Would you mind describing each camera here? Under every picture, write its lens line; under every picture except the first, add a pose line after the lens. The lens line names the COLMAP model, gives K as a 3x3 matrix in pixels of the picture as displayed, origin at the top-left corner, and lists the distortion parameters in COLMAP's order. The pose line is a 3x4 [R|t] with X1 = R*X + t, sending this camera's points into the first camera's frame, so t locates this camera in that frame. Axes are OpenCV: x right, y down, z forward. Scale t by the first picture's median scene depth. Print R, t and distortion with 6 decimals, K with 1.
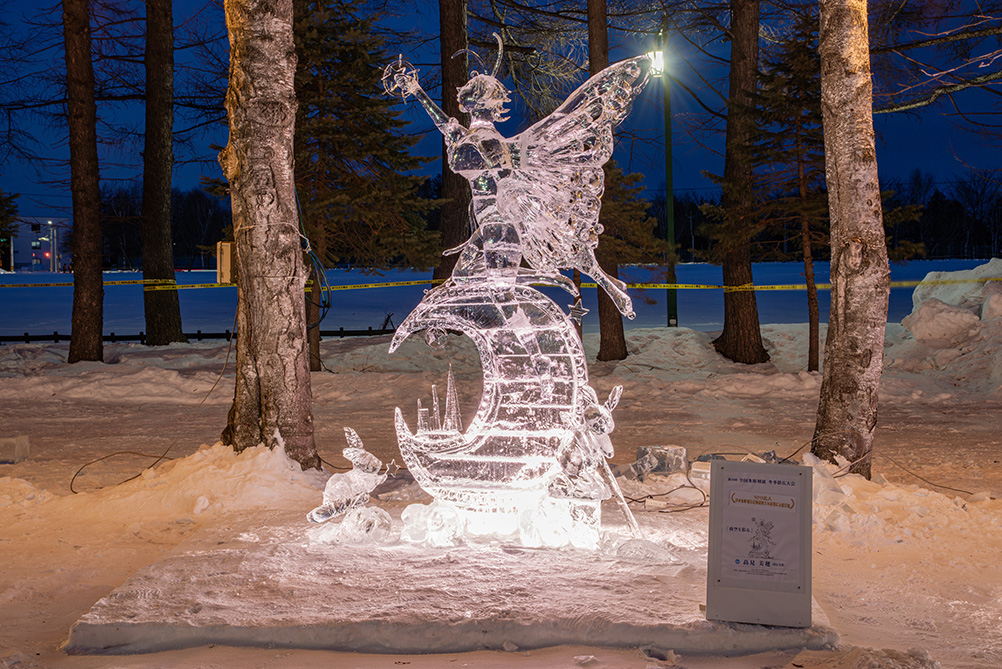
lens RADIAL K [[1436.3, 0, 497.5], [0, 1436.3, 342.3], [0, 0, 1]] dist [0.021445, 0.000000]
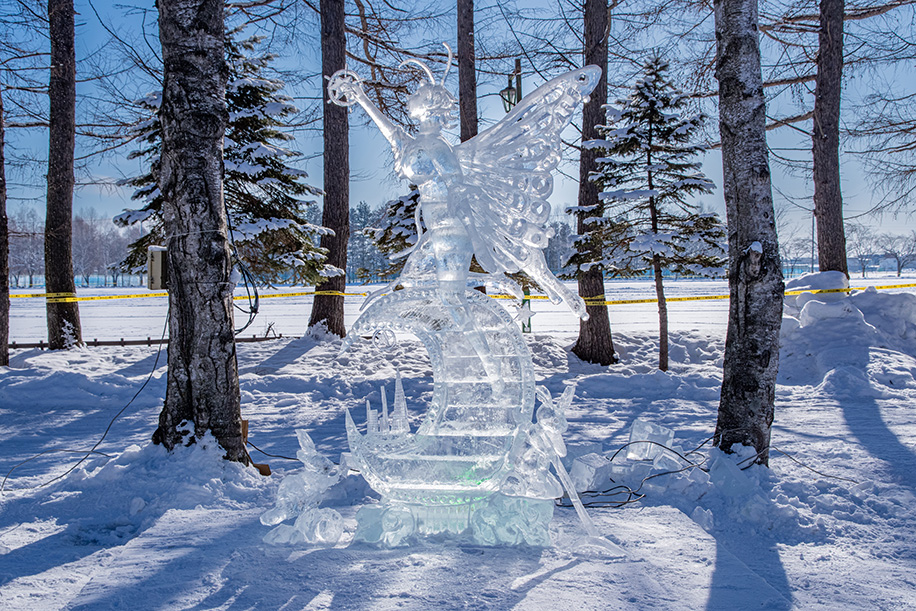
lens RADIAL K [[1233.9, 0, 459.0], [0, 1233.9, 309.6], [0, 0, 1]] dist [-0.023505, 0.000000]
pose [[0.995160, -0.000821, 0.098265, -0.062257], [0.004032, 0.999464, -0.032477, 0.003318], [-0.098186, 0.032716, 0.994630, 0.102308]]
